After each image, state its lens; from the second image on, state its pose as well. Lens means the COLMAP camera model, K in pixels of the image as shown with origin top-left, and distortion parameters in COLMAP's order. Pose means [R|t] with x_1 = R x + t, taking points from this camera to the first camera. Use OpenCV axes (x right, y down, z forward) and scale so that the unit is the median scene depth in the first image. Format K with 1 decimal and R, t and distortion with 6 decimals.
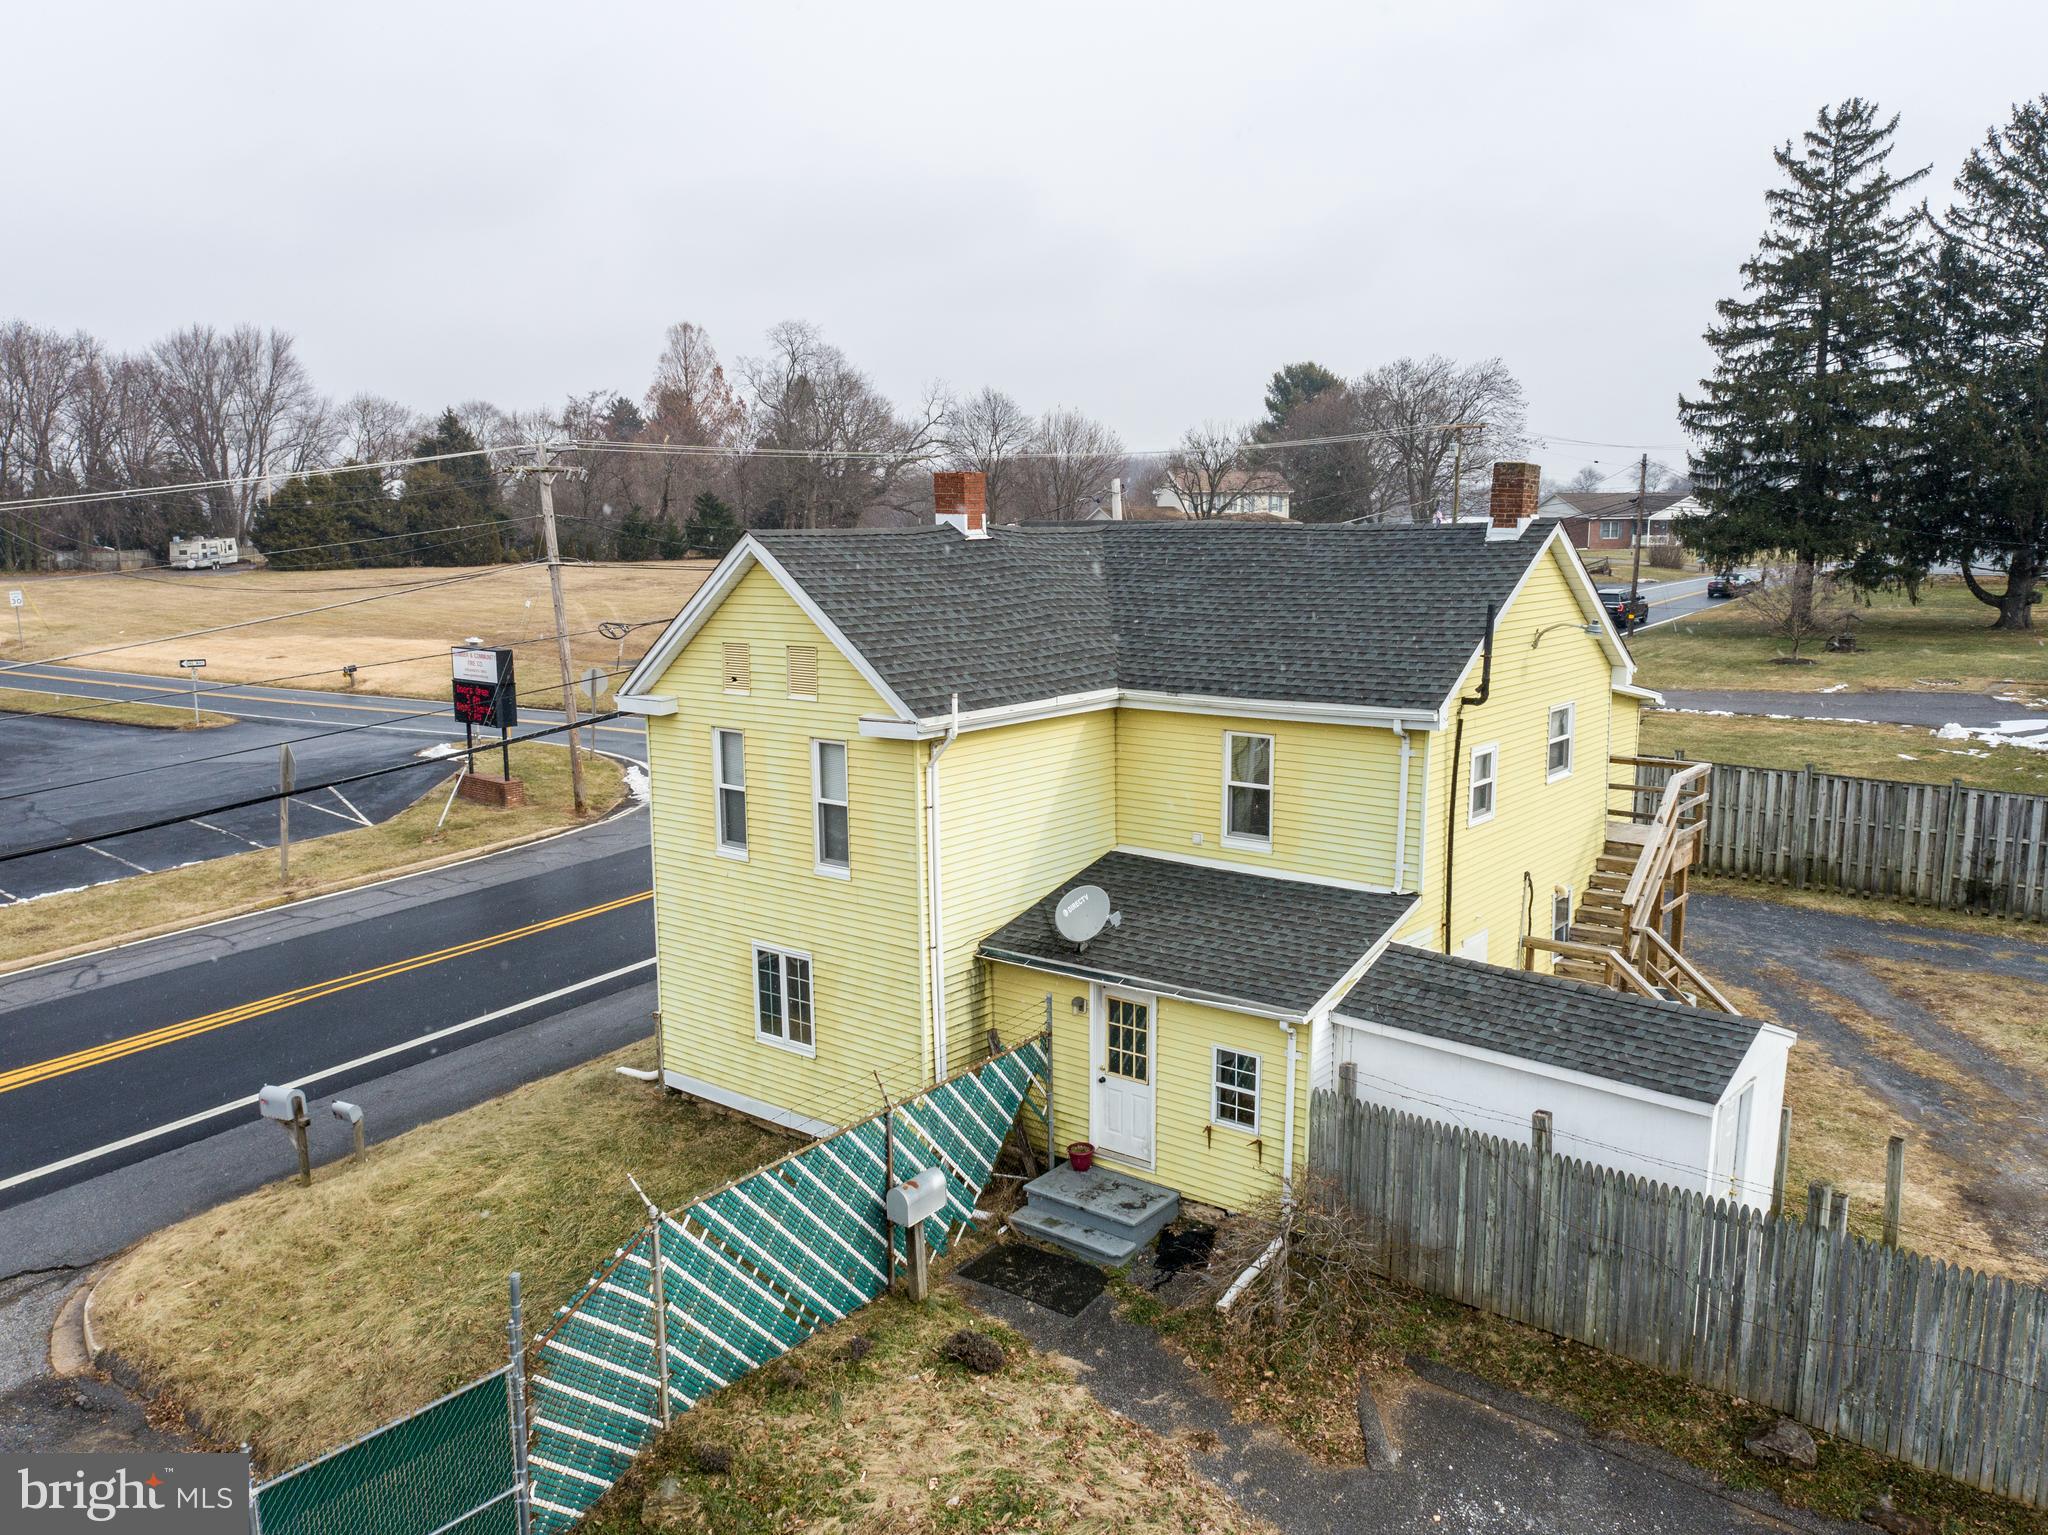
lens RADIAL K [[1564.7, 0, 1021.5], [0, 1564.7, 770.2], [0, 0, 1]] dist [-0.019974, 0.013904]
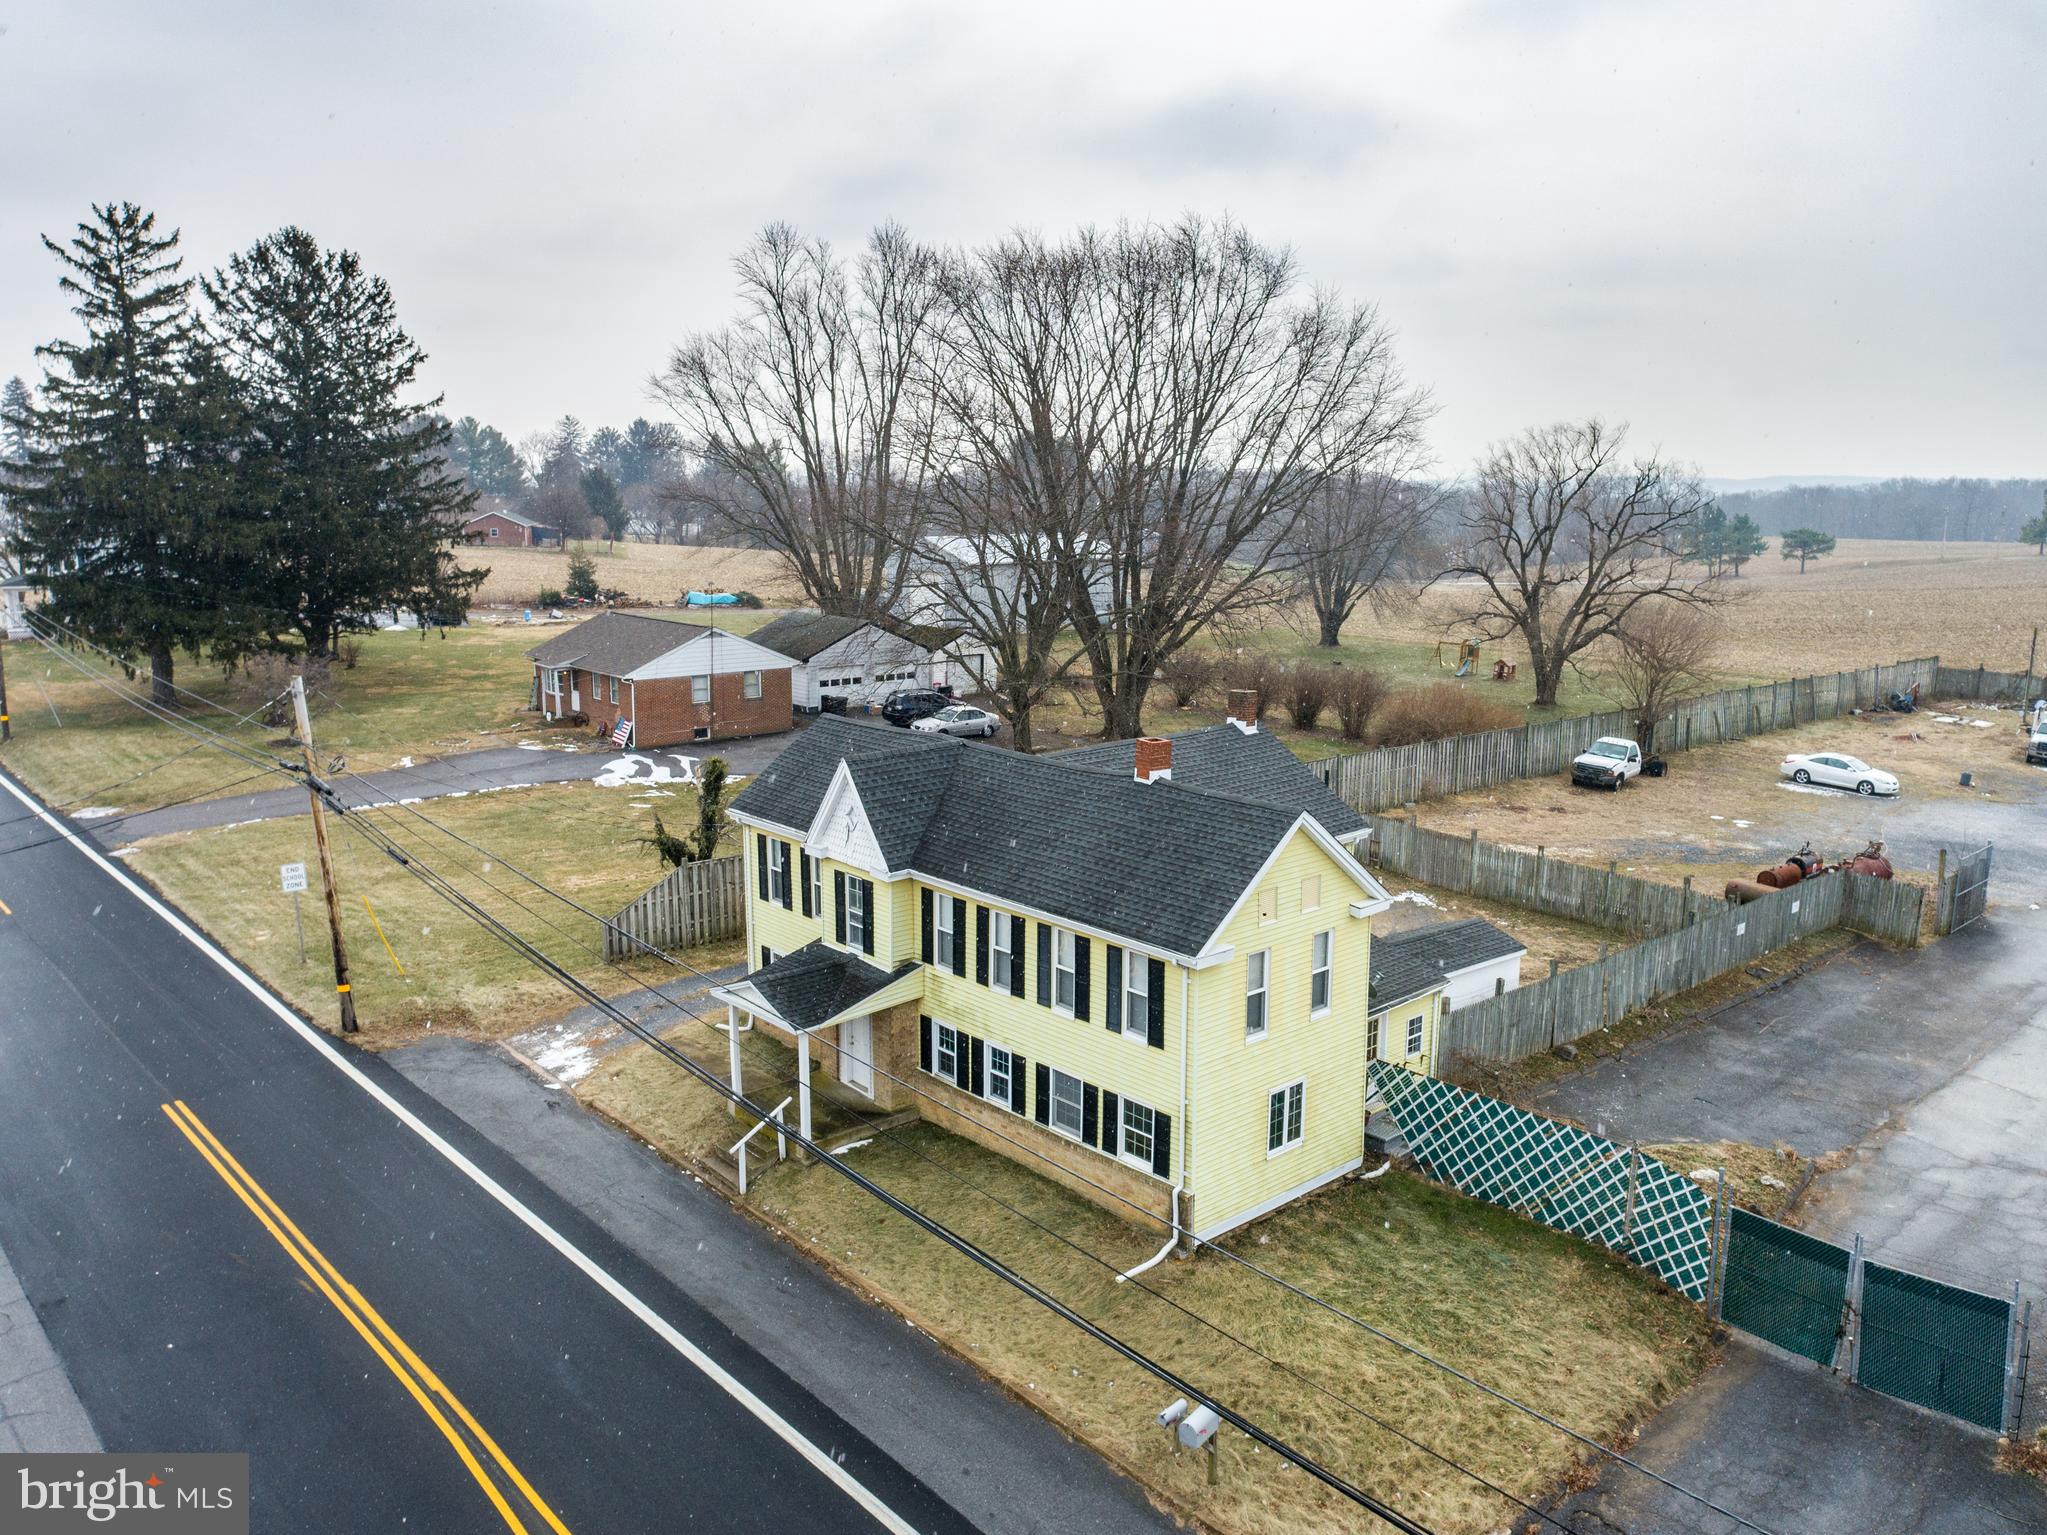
lens RADIAL K [[1576.9, 0, 1014.8], [0, 1576.9, 763.0], [0, 0, 1]] dist [-0.013289, 0.004023]
pose [[0.167120, -0.172078, 0.970804, -1.583215], [0.157194, 0.976706, 0.146063, -0.436692], [-0.973325, 0.128194, 0.190277, 0.935906]]
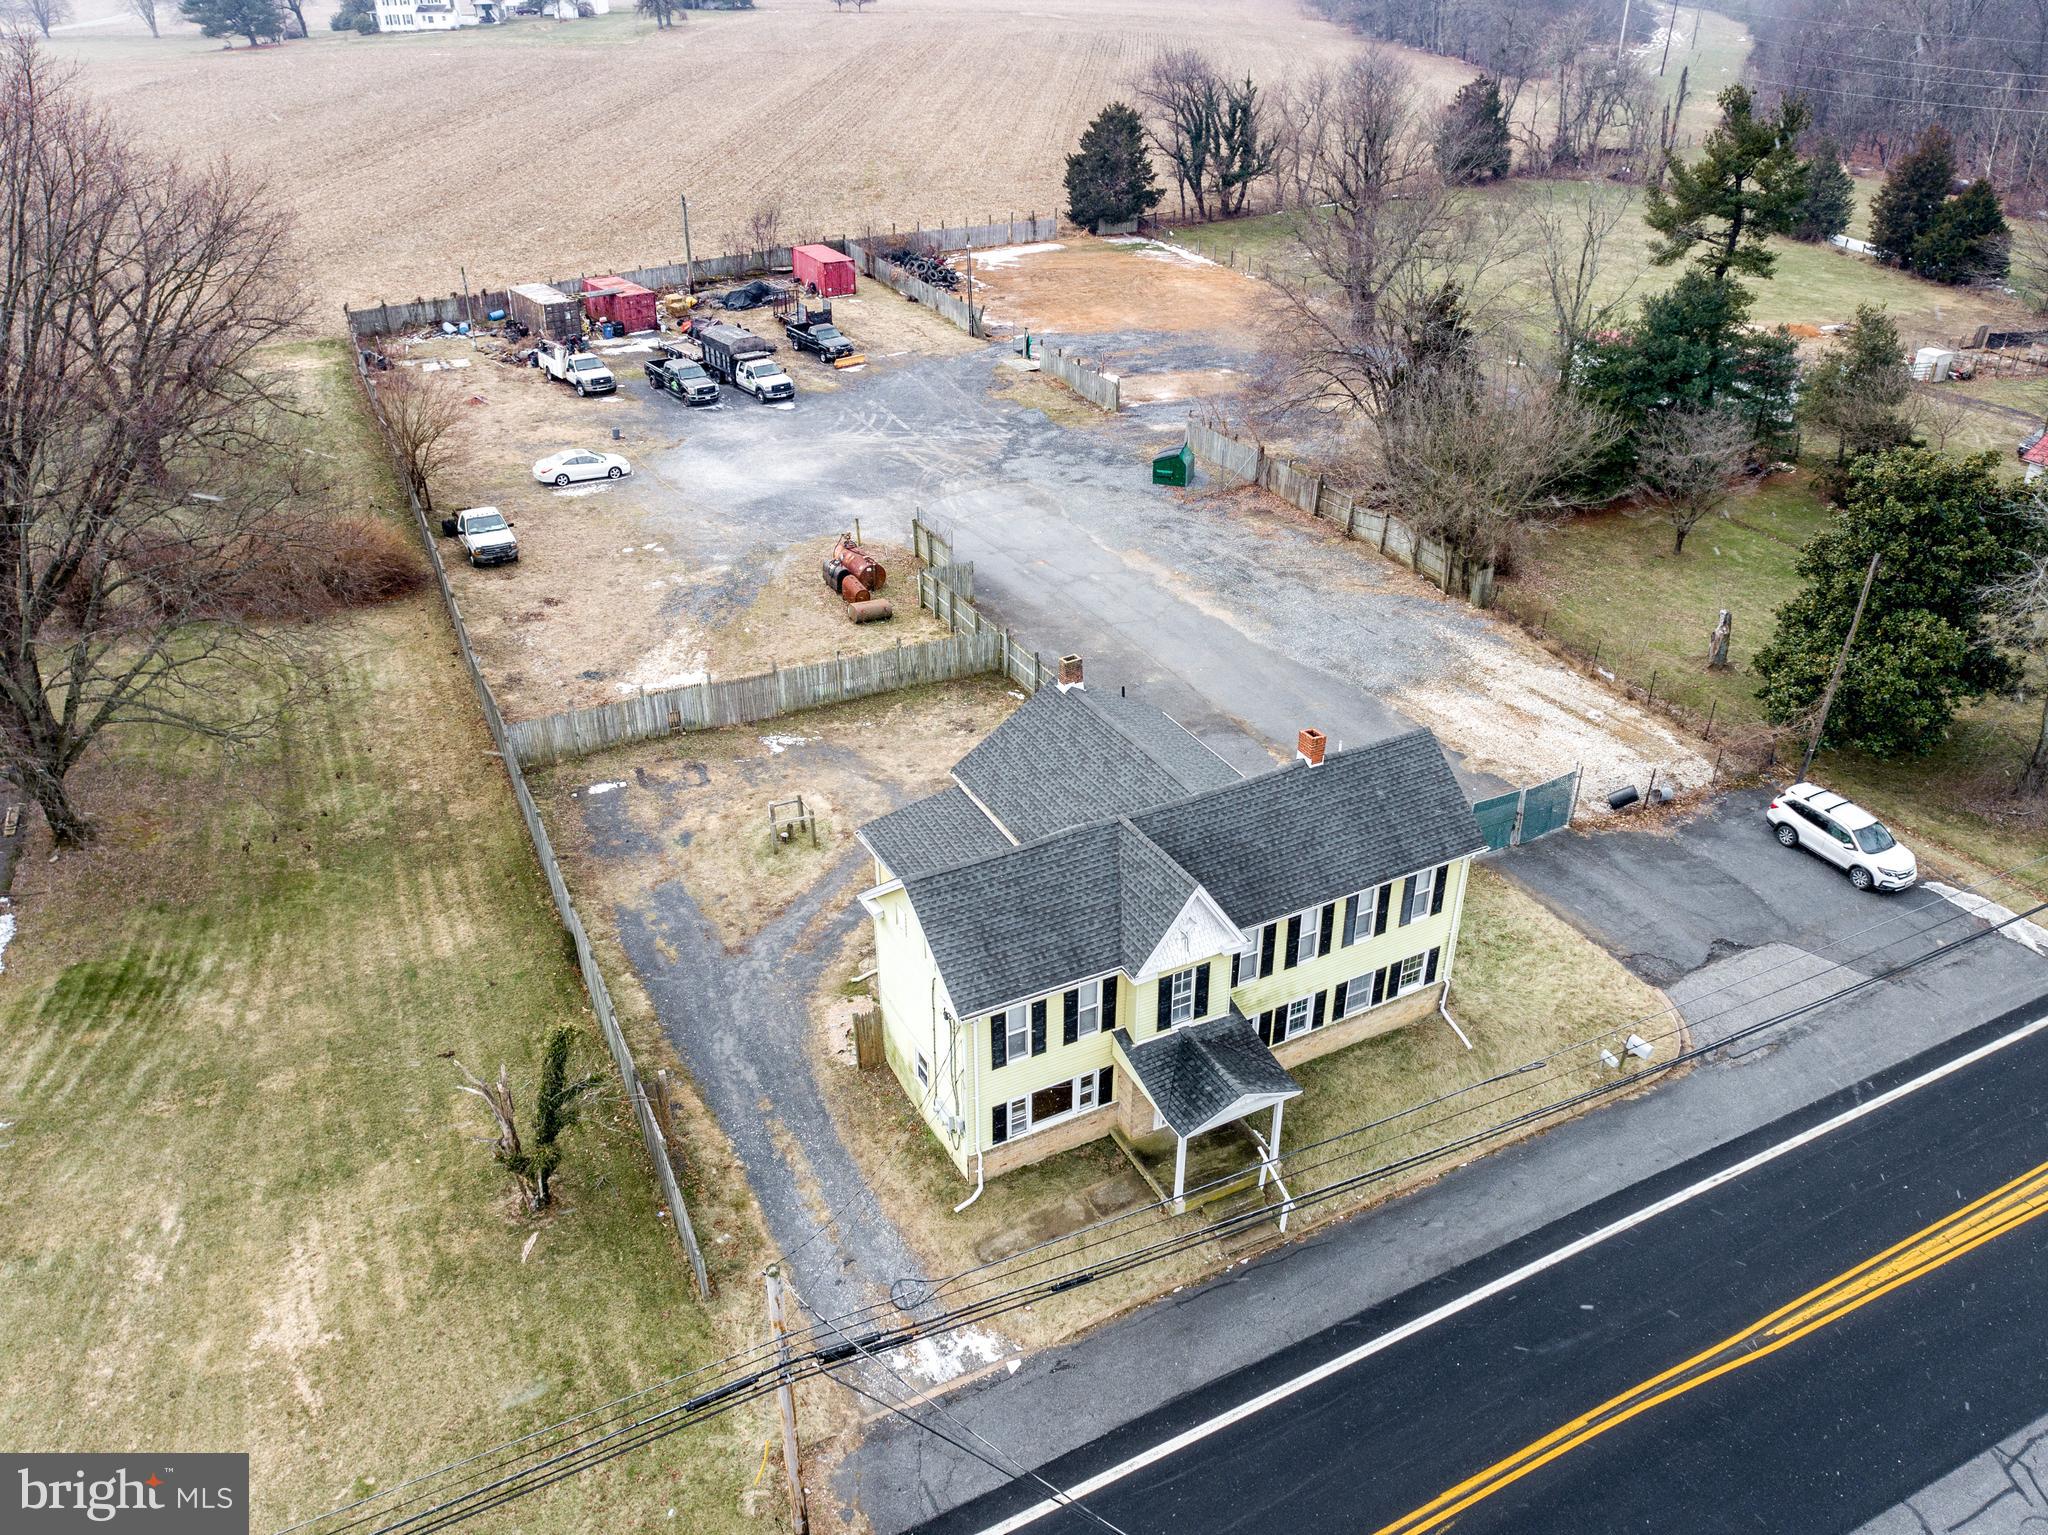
lens RADIAL K [[1564.7, 0, 1021.5], [0, 1564.7, 770.2], [0, 0, 1]] dist [-0.019974, 0.013904]
pose [[-0.917782, -0.190849, 0.348213, -0.409208], [0.078401, 0.772569, 0.630071, -1.470187], [-0.389267, 0.605569, -0.694088, 2.668473]]
